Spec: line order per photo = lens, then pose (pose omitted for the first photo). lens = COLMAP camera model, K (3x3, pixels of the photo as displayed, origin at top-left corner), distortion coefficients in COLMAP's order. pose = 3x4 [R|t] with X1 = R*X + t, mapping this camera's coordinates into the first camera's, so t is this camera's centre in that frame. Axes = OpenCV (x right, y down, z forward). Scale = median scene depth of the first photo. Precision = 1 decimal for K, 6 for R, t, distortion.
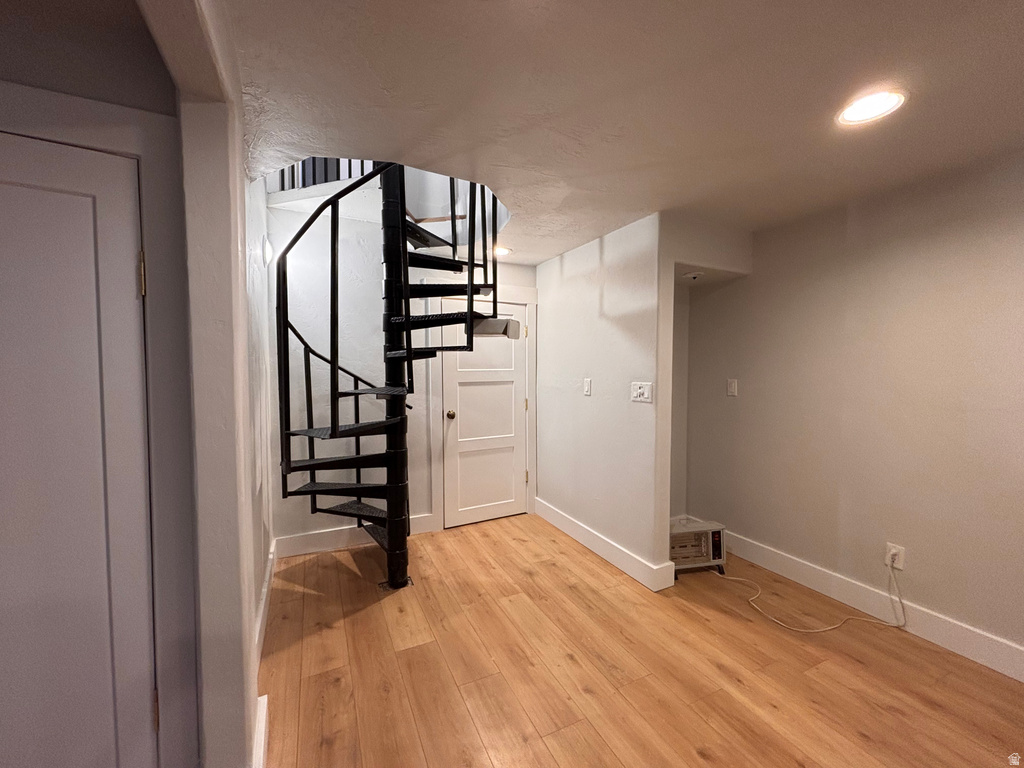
lens RADIAL K [[411.4, 0, 508.8], [0, 411.4, 382.7], [0, 0, 1]] dist [-0.017632, 0.007932]
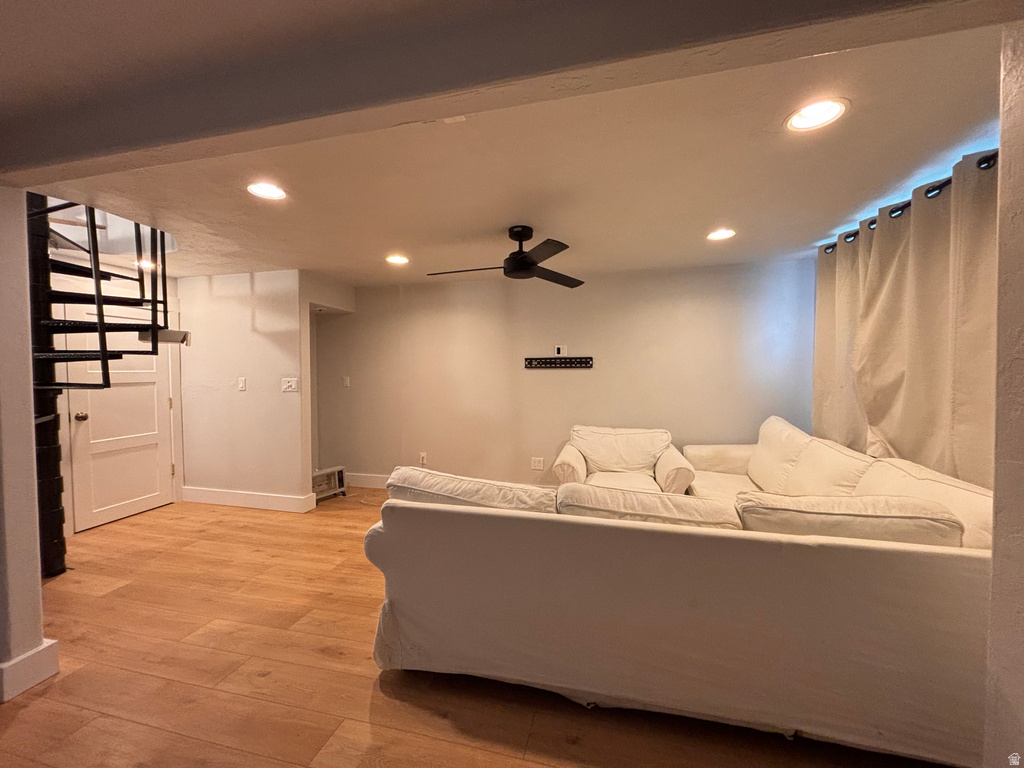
lens RADIAL K [[411.4, 0, 508.8], [0, 411.4, 382.7], [0, 0, 1]] dist [-0.017632, 0.007932]
pose [[0.637738, -0.020187, 0.769989, -0.309495], [0.033555, 0.999436, -0.001590, 0.041682], [-0.769522, 0.026851, 0.638055, -0.557709]]
